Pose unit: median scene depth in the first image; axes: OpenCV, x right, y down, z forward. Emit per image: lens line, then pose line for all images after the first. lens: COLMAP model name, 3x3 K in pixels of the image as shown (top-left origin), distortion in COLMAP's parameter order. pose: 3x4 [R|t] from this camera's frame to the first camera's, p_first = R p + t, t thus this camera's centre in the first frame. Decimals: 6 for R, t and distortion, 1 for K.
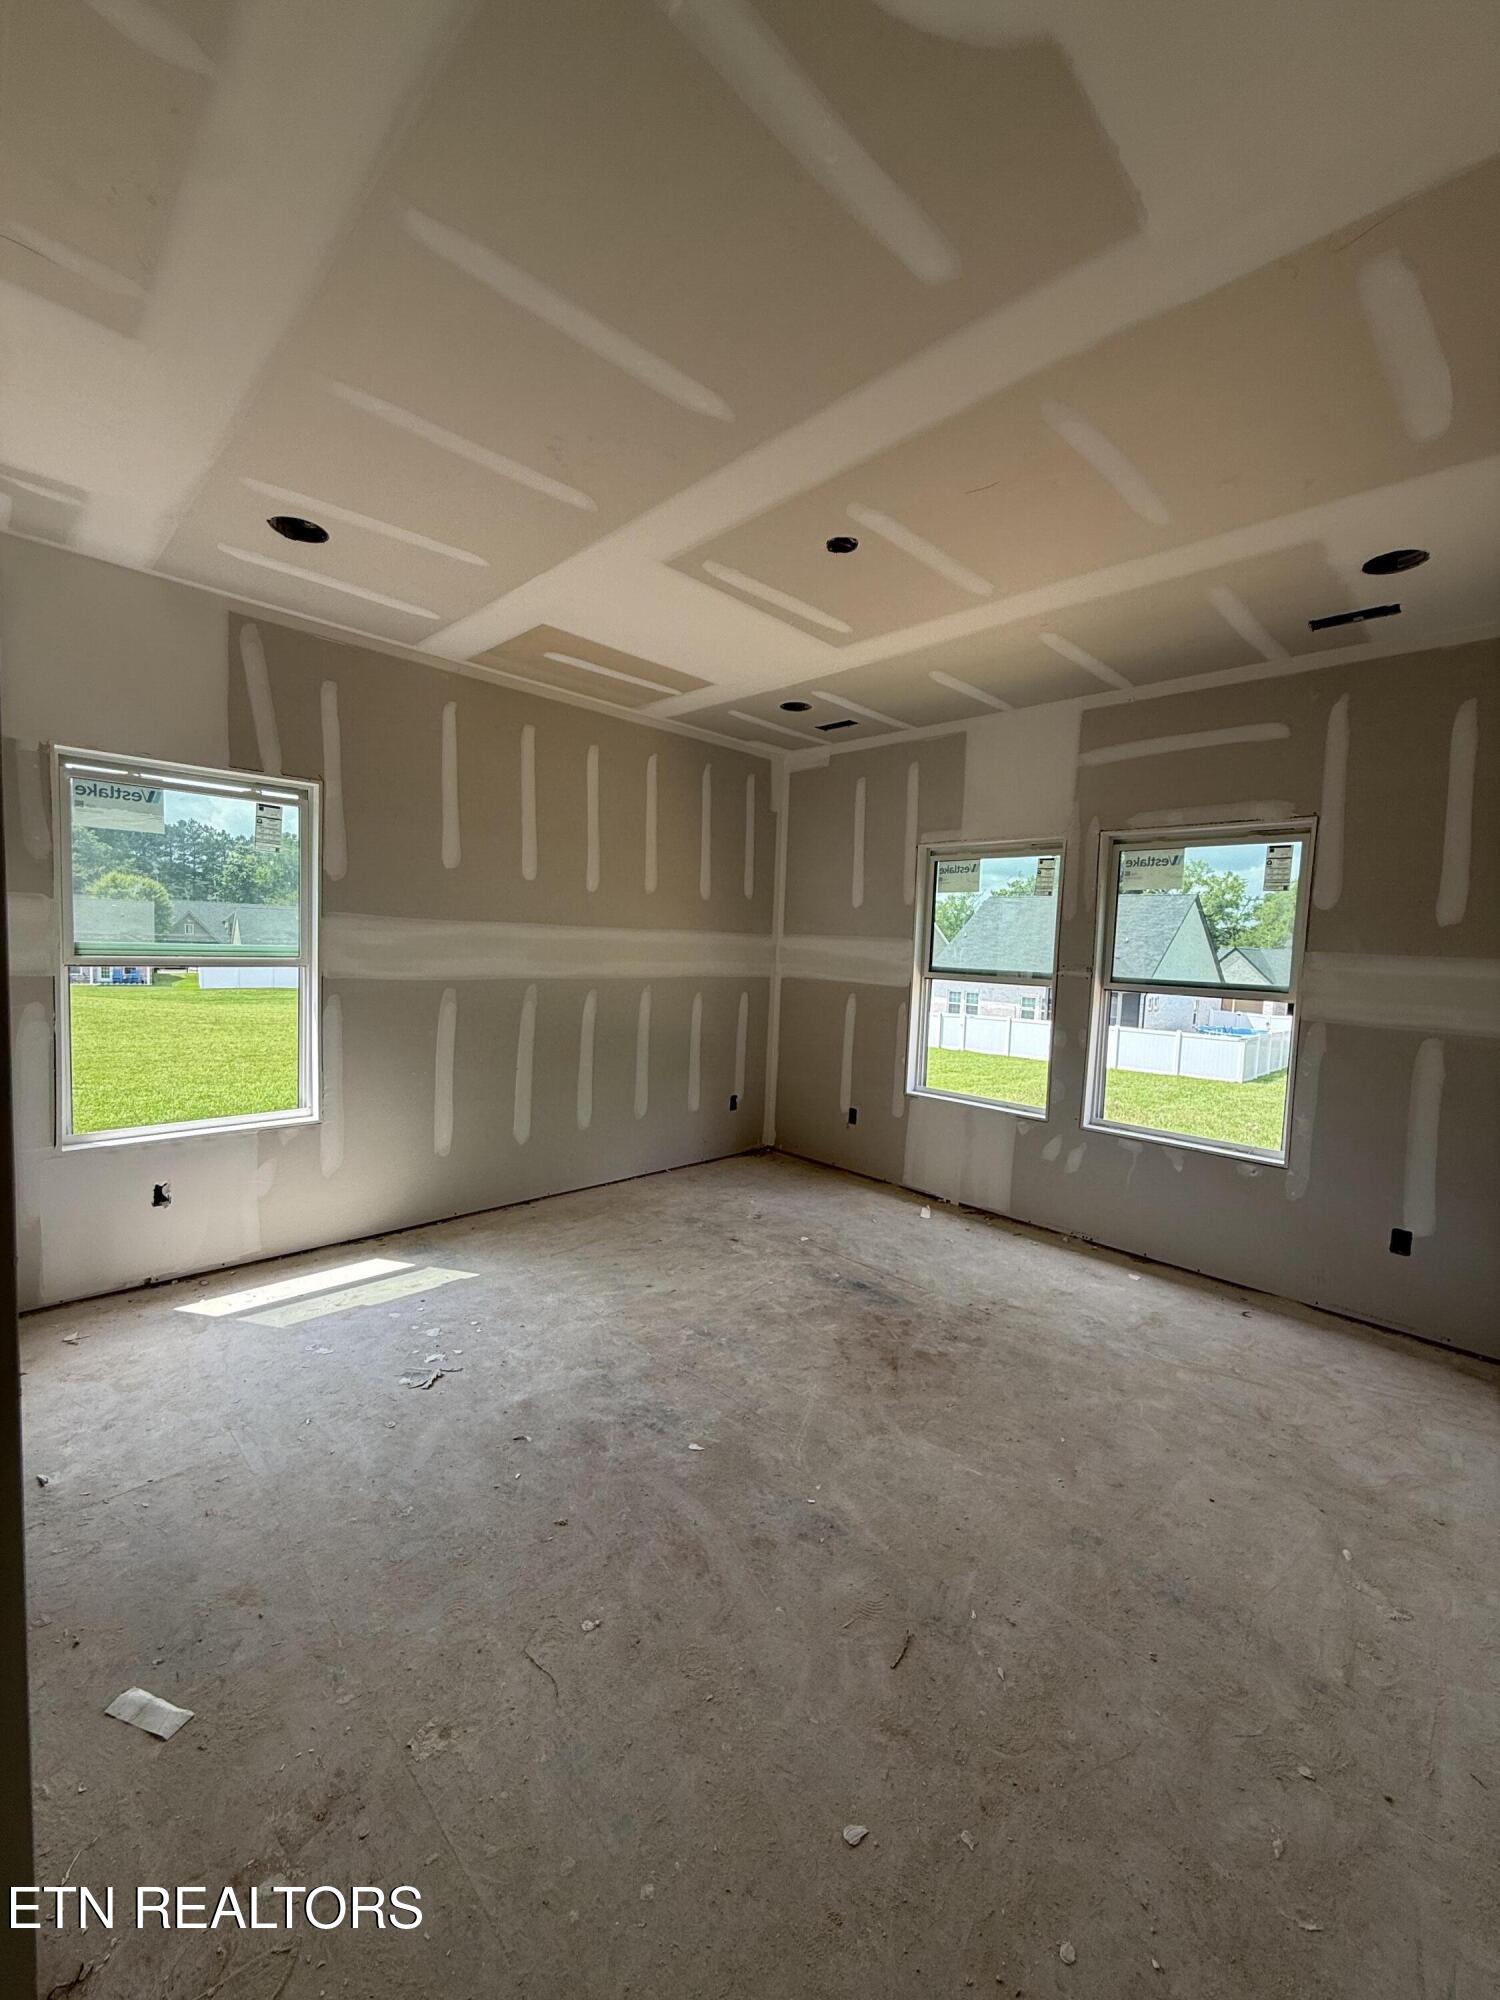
lens RADIAL K [[802.0, 0, 754.3], [0, 802.0, 1001.1], [0, 0, 1]] dist [-0.013405, -0.000253]
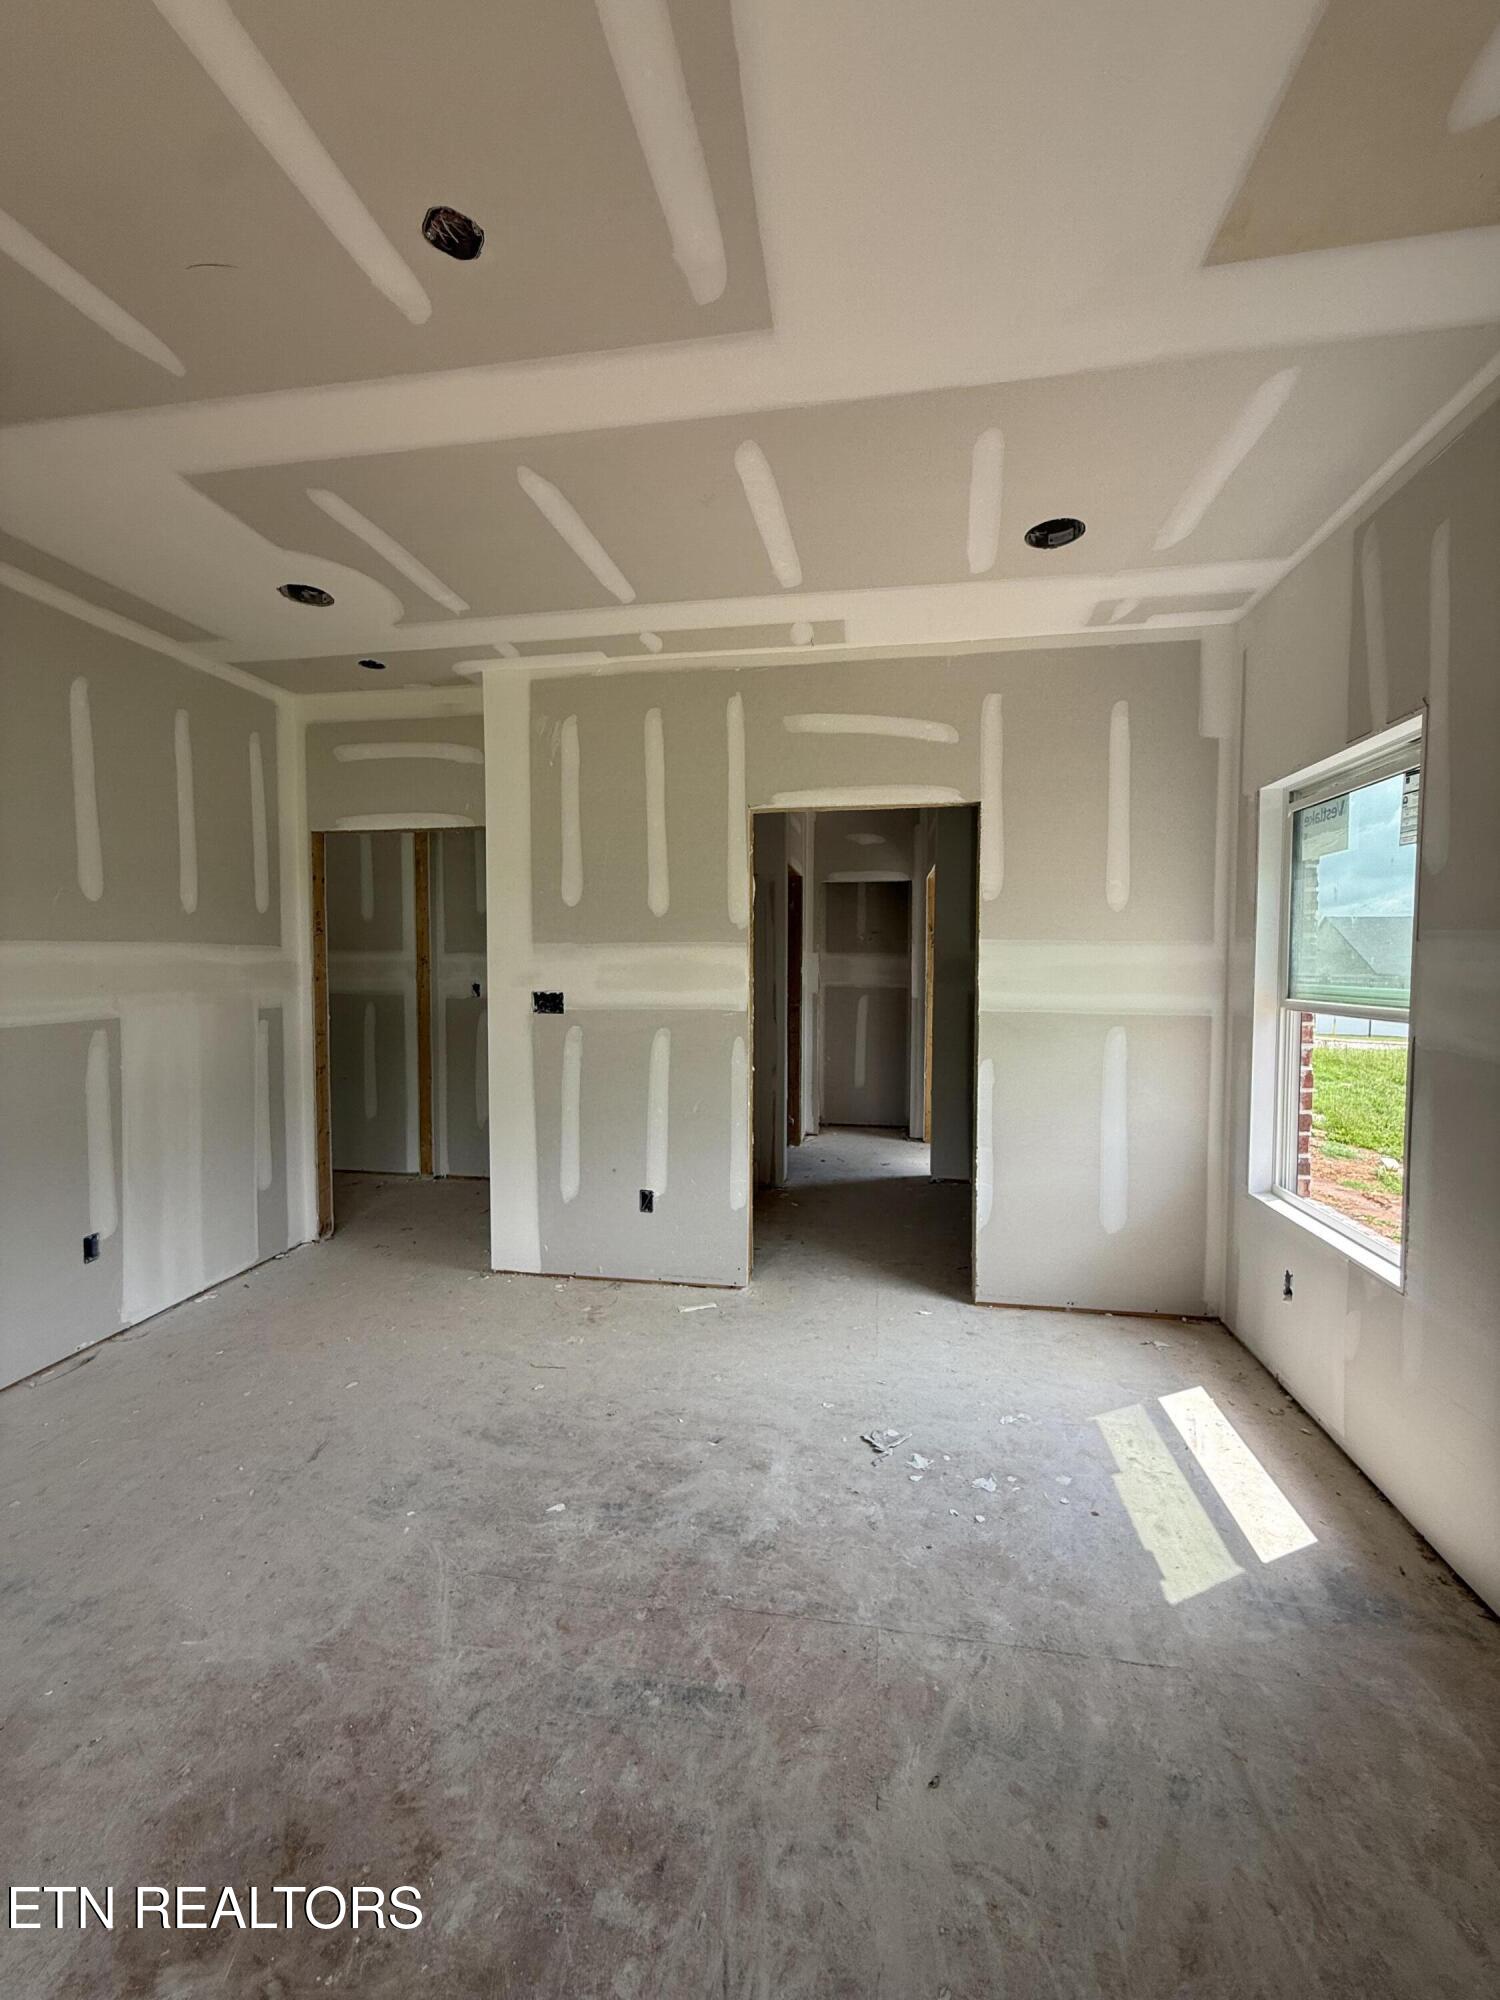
lens RADIAL K [[802.0, 0, 755.2], [0, 802.0, 1002.6], [0, 0, 1]] dist [-0.013405, -0.000253]
pose [[-0.812999, -0.011488, -0.582151, 0.211107], [-0.079807, 0.992568, 0.091866, -0.087726], [0.576769, 0.121147, -0.807874, 1.359396]]
